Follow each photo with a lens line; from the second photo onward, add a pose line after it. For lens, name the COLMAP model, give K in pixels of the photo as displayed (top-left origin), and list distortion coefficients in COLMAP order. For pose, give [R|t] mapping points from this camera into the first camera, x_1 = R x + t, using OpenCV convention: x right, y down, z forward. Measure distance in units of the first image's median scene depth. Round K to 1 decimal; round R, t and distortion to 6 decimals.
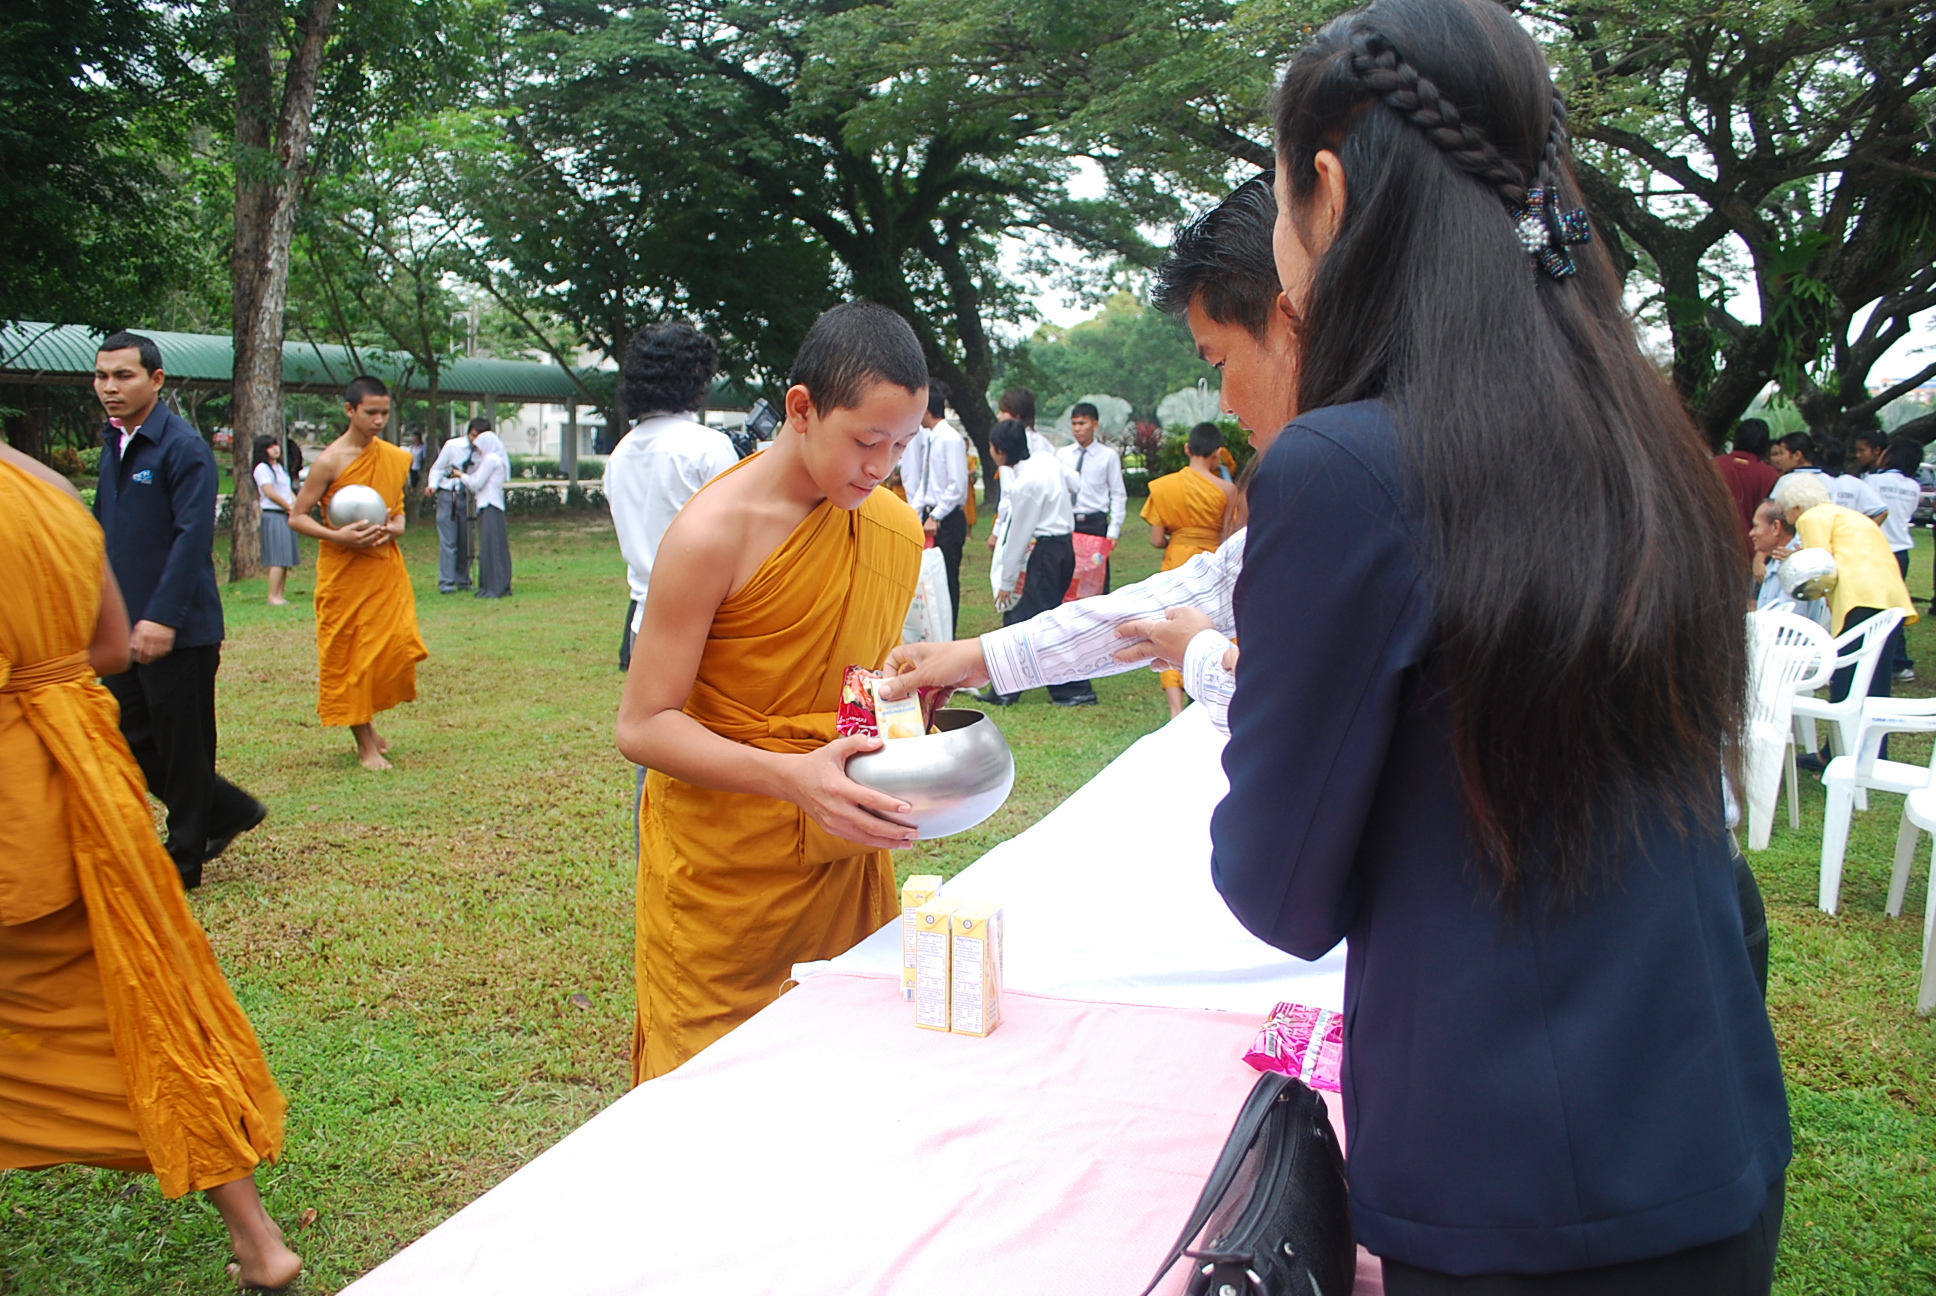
lens RADIAL K [[1519.5, 0, 968.0], [0, 1519.5, 648.0], [0, 0, 1]] dist [-0.081407, 0.014285]
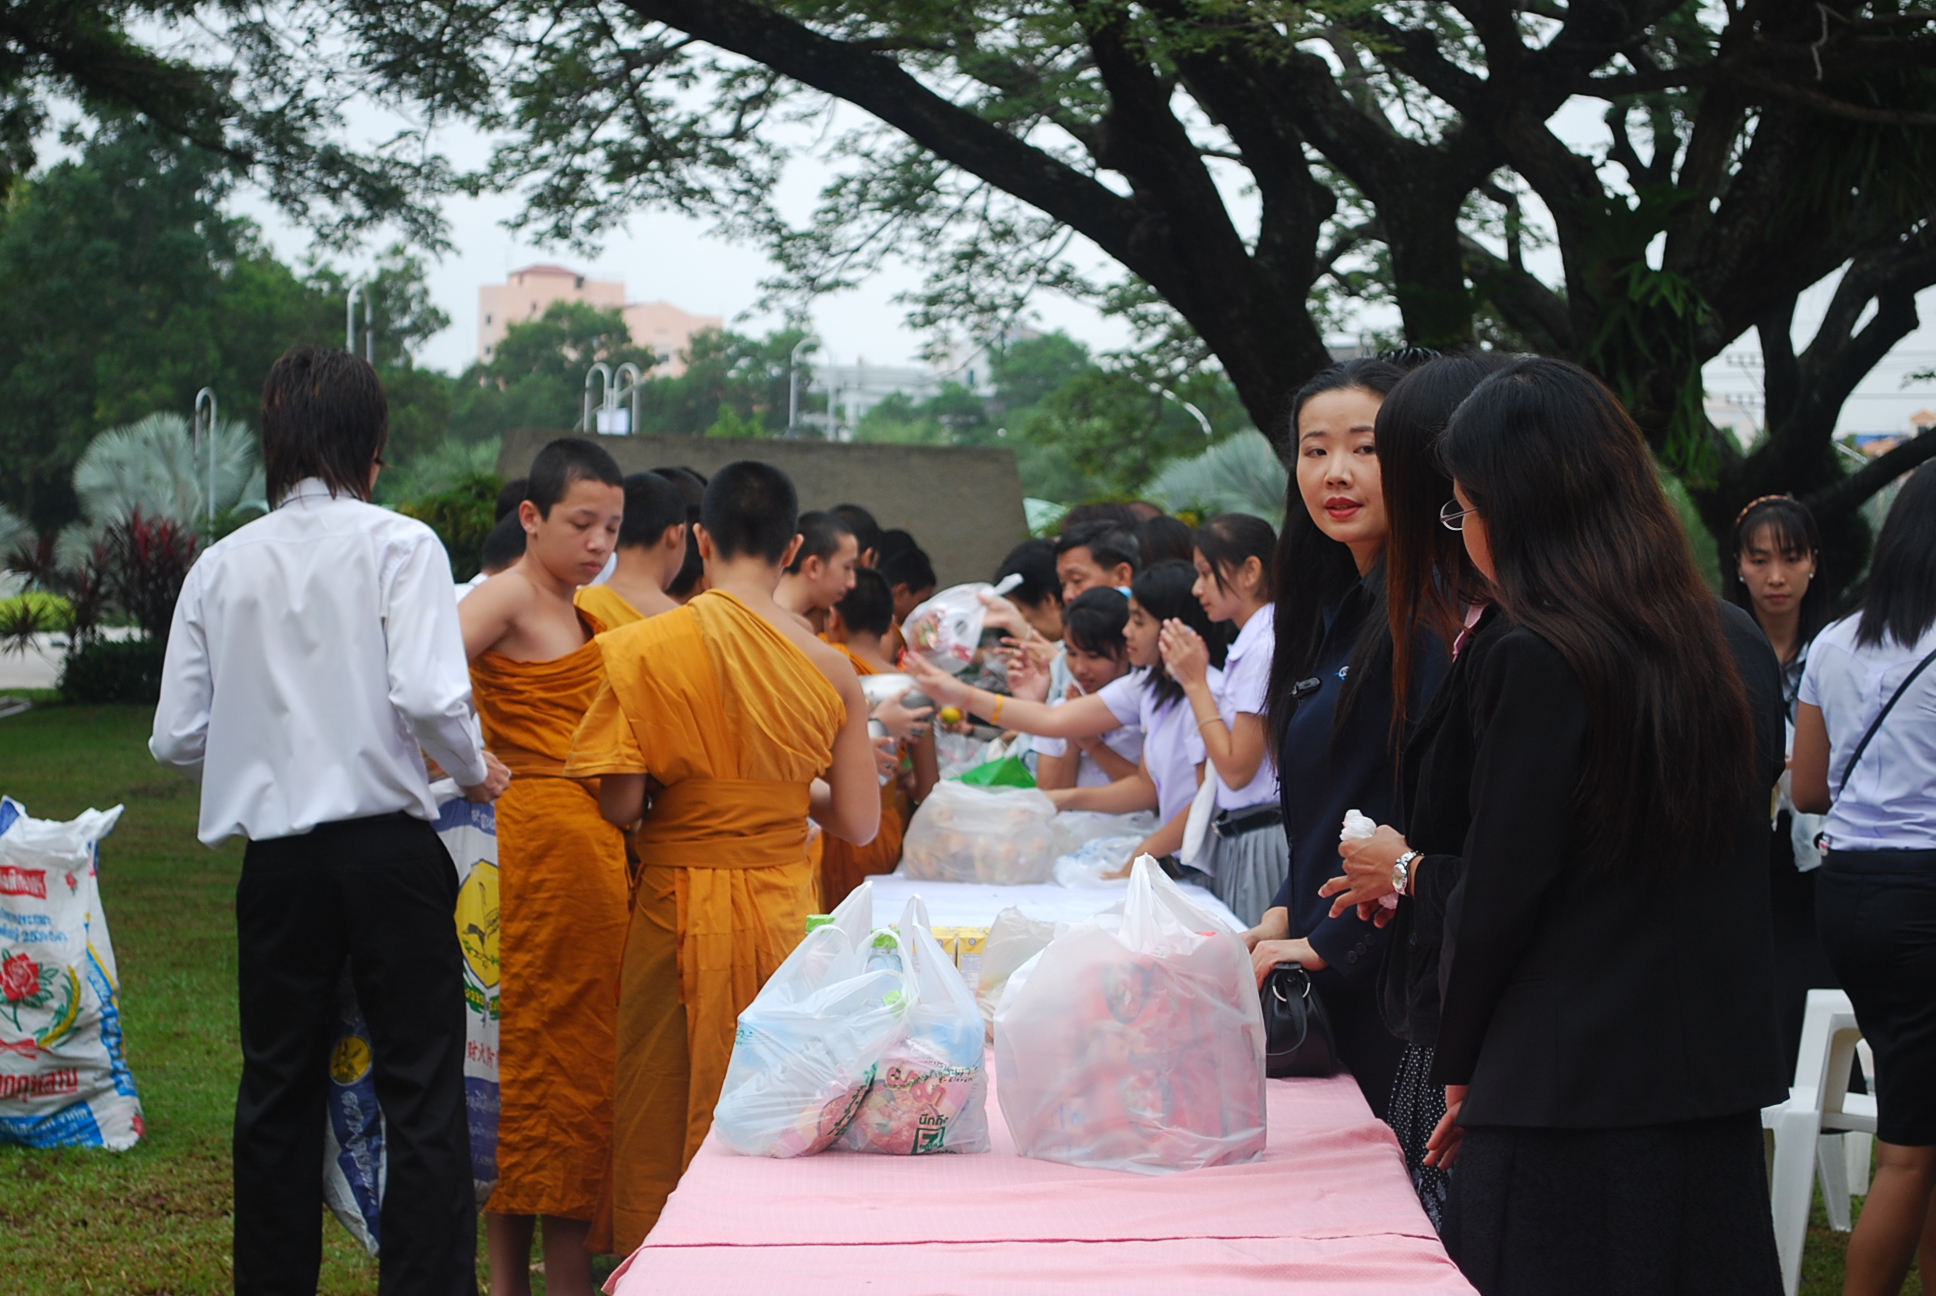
lens RADIAL K [[4439.9, 0, 968.0], [0, 4439.9, 648.0], [0, 0, 1]] dist [0.042654, 0.553499]
pose [[0.943148, 0.009494, 0.332237, -0.071160], [0.029001, 0.993429, -0.110716, 0.019656], [-0.331105, 0.114057, 0.936675, -0.148085]]
